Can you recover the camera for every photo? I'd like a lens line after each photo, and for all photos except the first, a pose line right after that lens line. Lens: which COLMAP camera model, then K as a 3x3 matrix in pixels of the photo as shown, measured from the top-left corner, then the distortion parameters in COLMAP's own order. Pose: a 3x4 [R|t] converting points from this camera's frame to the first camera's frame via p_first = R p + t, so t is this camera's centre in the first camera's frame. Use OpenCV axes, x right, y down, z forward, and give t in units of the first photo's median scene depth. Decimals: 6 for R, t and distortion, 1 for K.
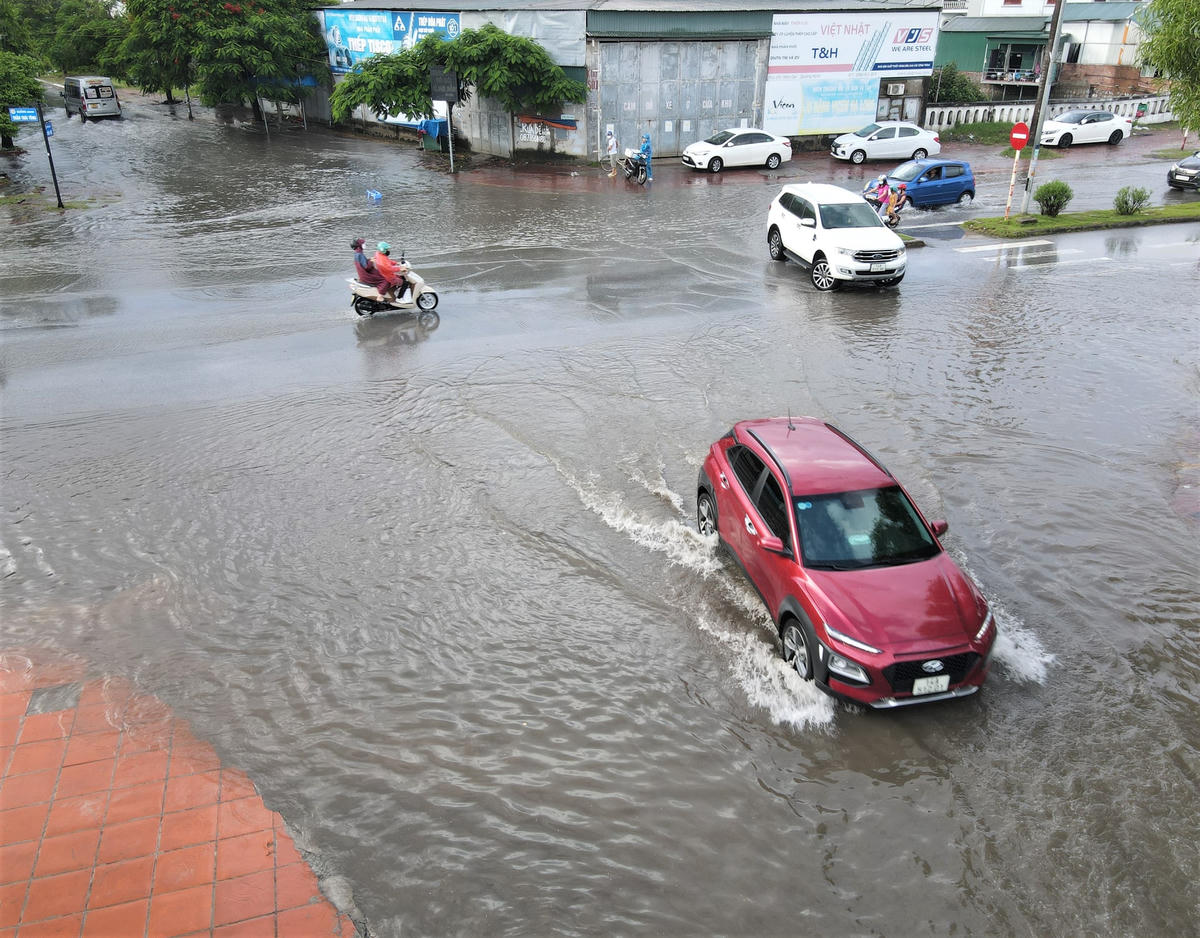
lens RADIAL K [[840.9, 0, 600.0], [0, 840.9, 469.0], [0, 0, 1]] dist [-0.002207, 0.000917]
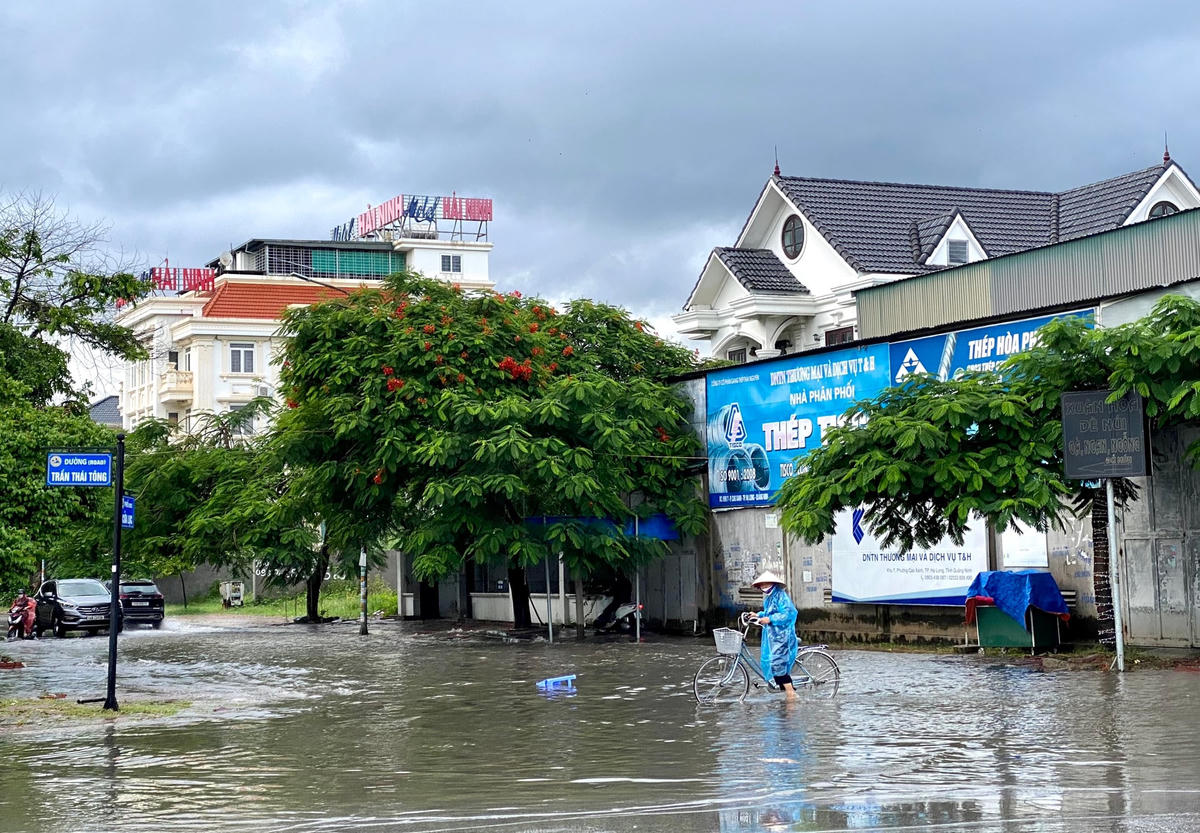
lens RADIAL K [[2099.8, 0, 600.0], [0, 2099.8, 416.5], [0, 0, 1]] dist [0.193344, 0.018587]
pose [[0.960259, -0.056671, -0.273295, -0.106434], [-0.090278, 0.863471, -0.496253, 0.004523], [0.264105, 0.501204, 0.824041, 0.140989]]
